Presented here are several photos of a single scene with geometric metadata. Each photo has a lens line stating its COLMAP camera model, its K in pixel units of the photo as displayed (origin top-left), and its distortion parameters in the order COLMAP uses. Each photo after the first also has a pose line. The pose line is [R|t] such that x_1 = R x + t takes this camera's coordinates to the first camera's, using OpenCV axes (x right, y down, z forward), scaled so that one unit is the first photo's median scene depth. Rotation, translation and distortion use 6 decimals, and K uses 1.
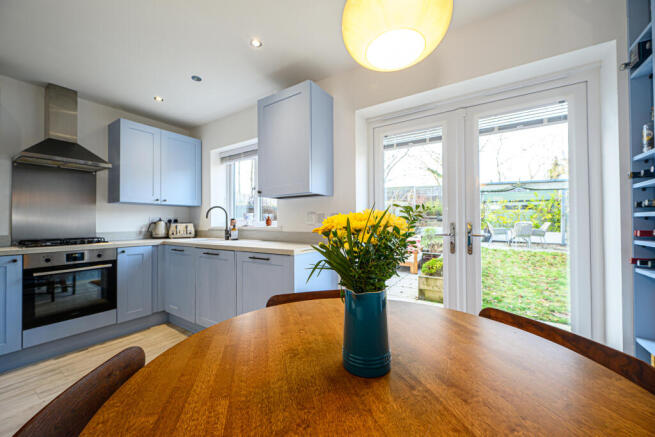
lens RADIAL K [[252.9, 0, 326.2], [0, 252.9, 220.5], [0, 0, 1]] dist [-0.000715, -0.000094]
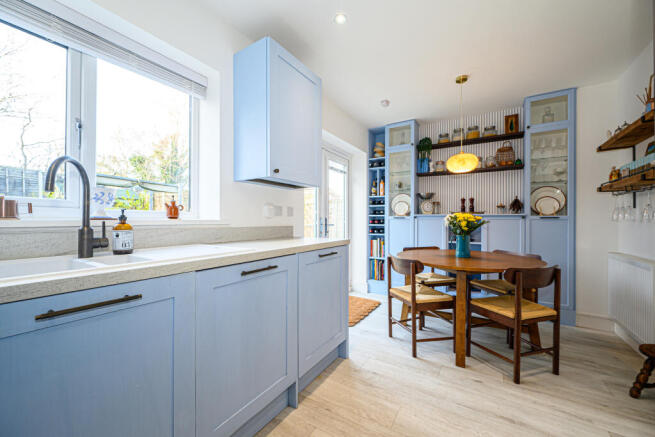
lens RADIAL K [[252.9, 0, 327.1], [0, 252.9, 219.5], [0, 0, 1]] dist [-0.000715, -0.000094]
pose [[-0.013085, 0.007800, 0.999884, -1.126089], [-0.007879, 0.999938, -0.007904, 0.033547], [-0.999883, -0.007982, -0.013023, 0.988491]]
